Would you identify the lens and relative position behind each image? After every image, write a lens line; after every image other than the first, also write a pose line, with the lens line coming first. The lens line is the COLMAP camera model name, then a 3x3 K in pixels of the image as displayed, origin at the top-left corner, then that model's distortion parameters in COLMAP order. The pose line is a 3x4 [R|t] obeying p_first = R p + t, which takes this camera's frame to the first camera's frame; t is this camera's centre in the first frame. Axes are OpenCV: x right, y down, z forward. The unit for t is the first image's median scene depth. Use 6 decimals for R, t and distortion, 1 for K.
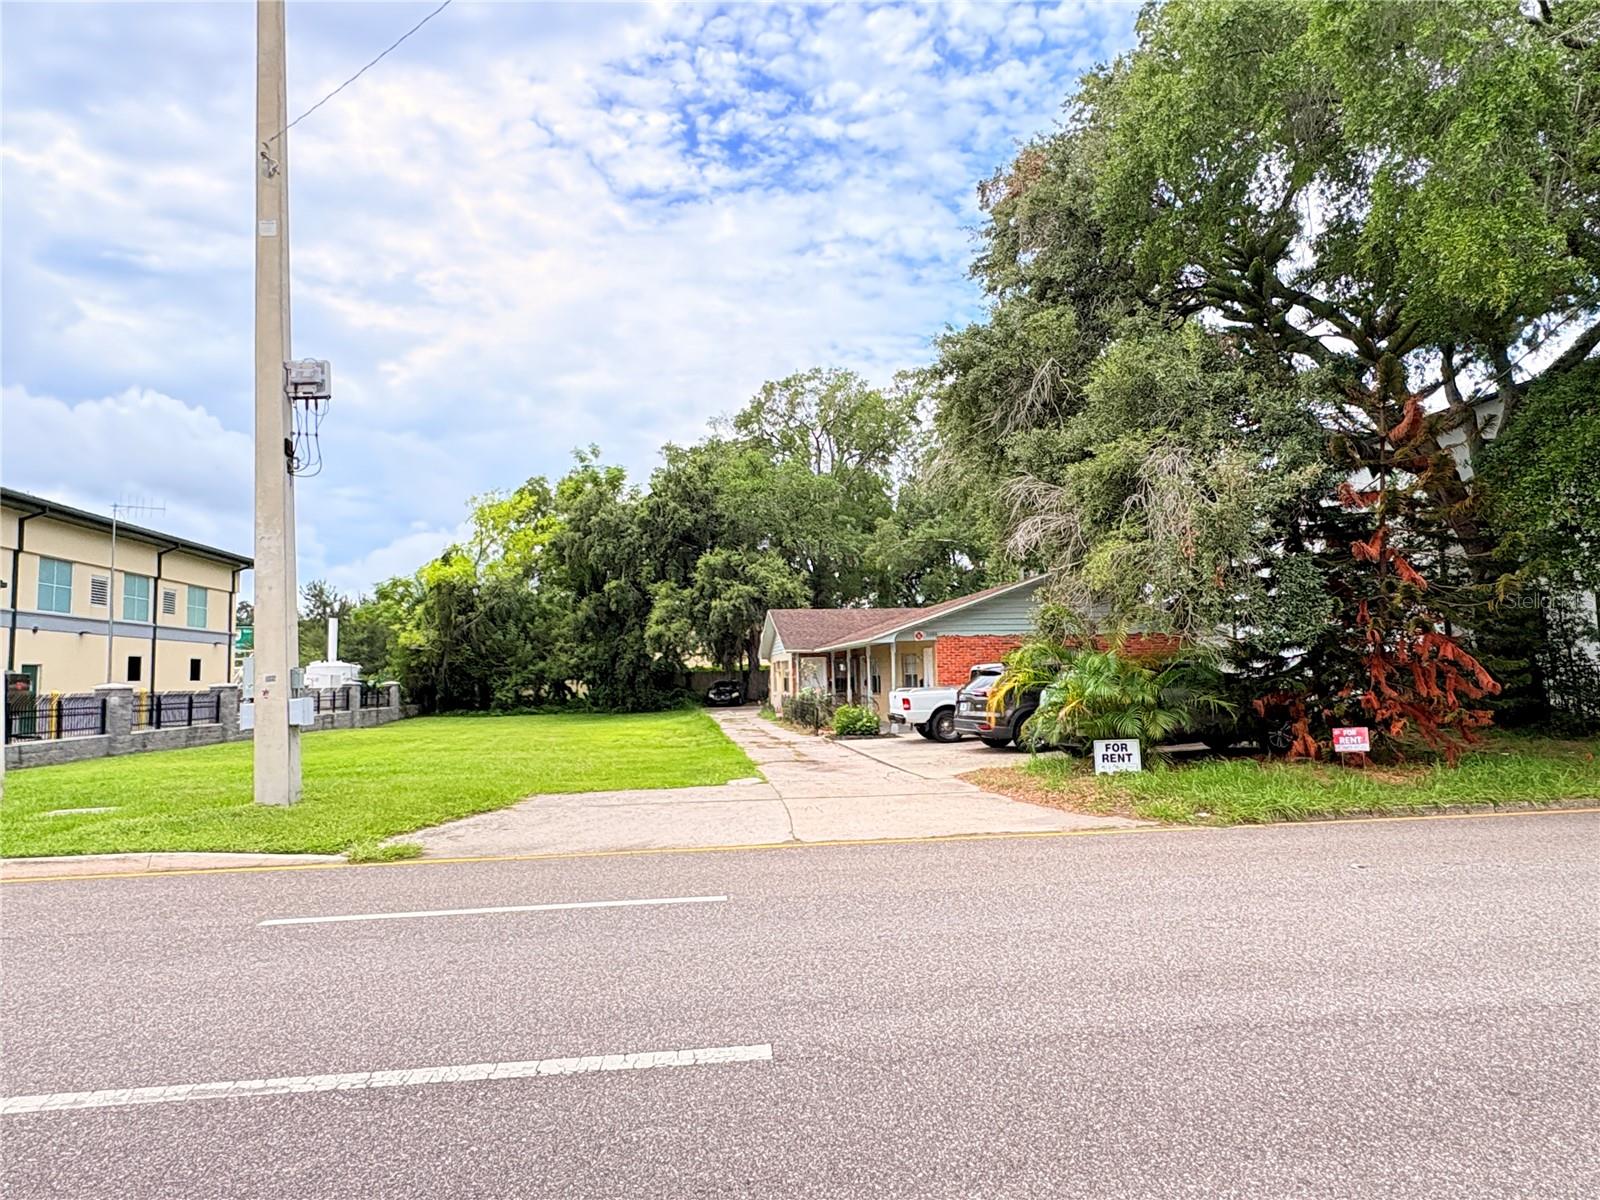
lens RADIAL K [[971.9, 0, 800.0], [0, 971.9, 600.0], [0, 0, 1]] dist [0.001860, 0.002640]
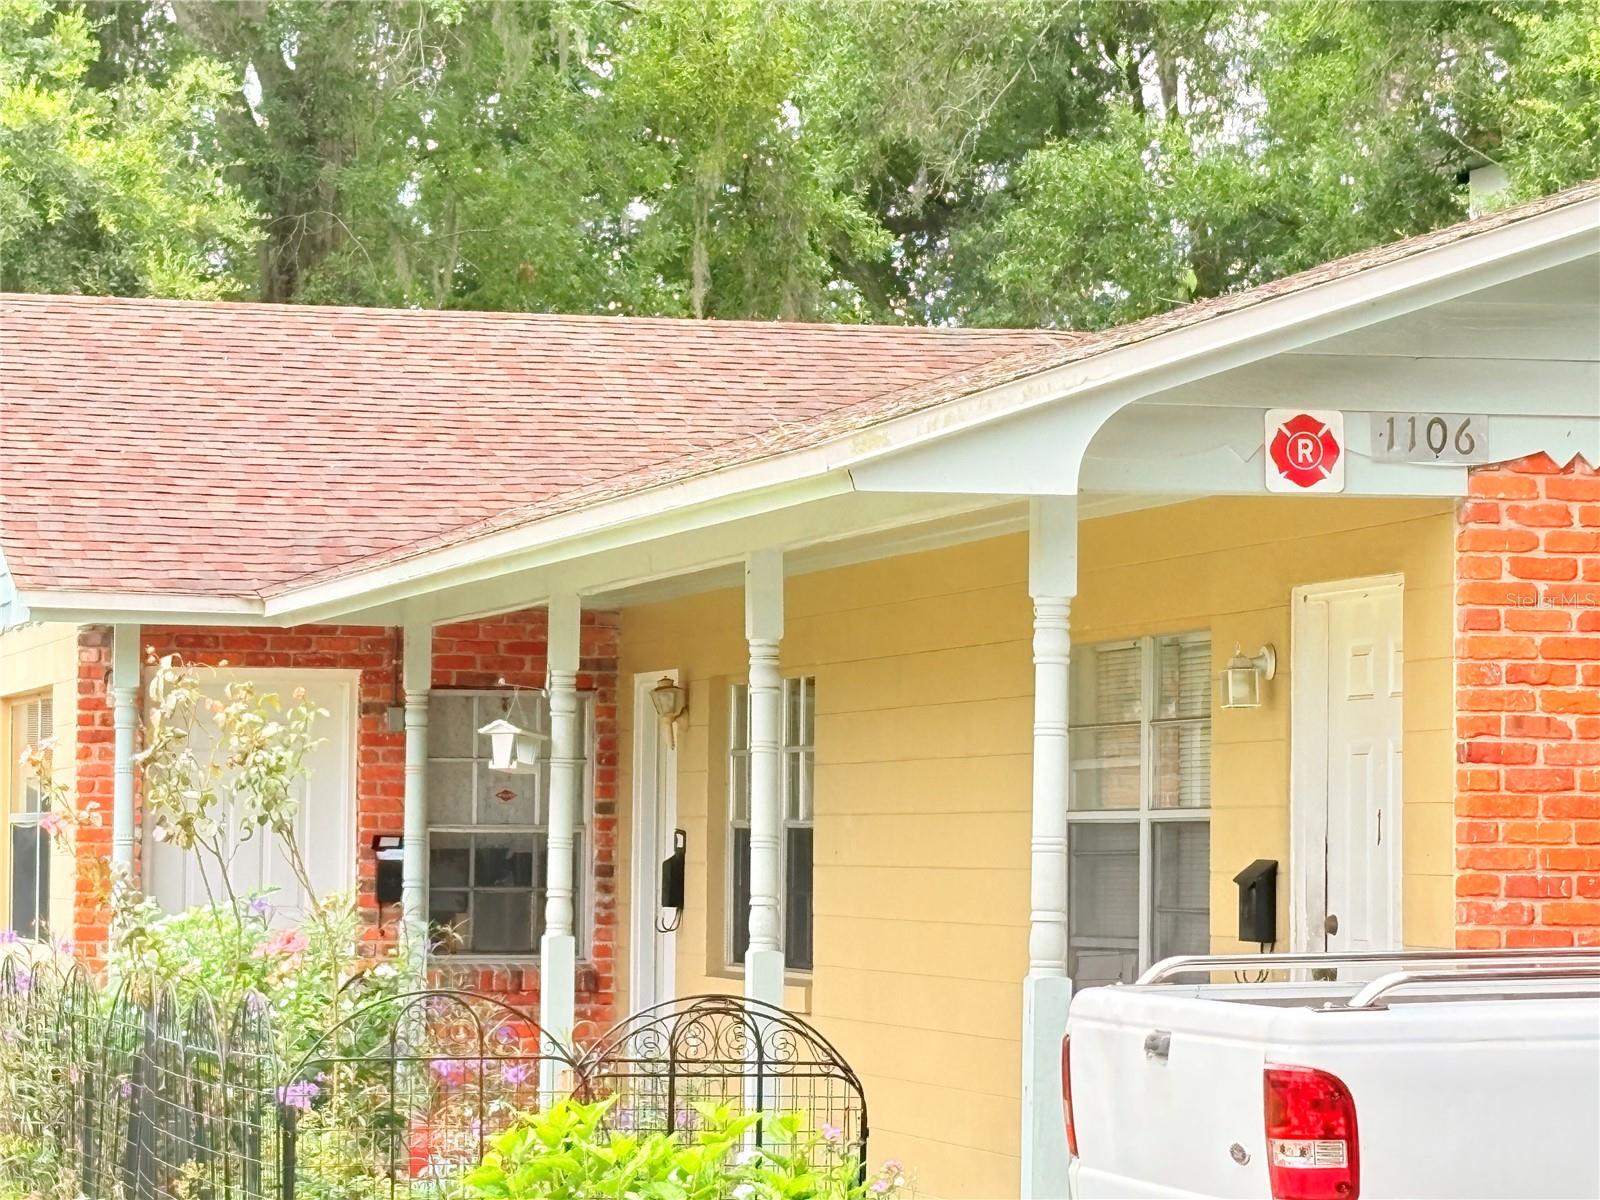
lens RADIAL K [[5416.1, 0, 800.0], [0, 5416.1, 600.0], [0, 0, 1]] dist [0.084688, 0.279340]
pose [[0.992526, 0.034880, 0.116944, 0.001585], [-0.038762, 0.998765, 0.031083, 0.028383], [-0.115715, -0.035383, 0.992652, 0.329330]]
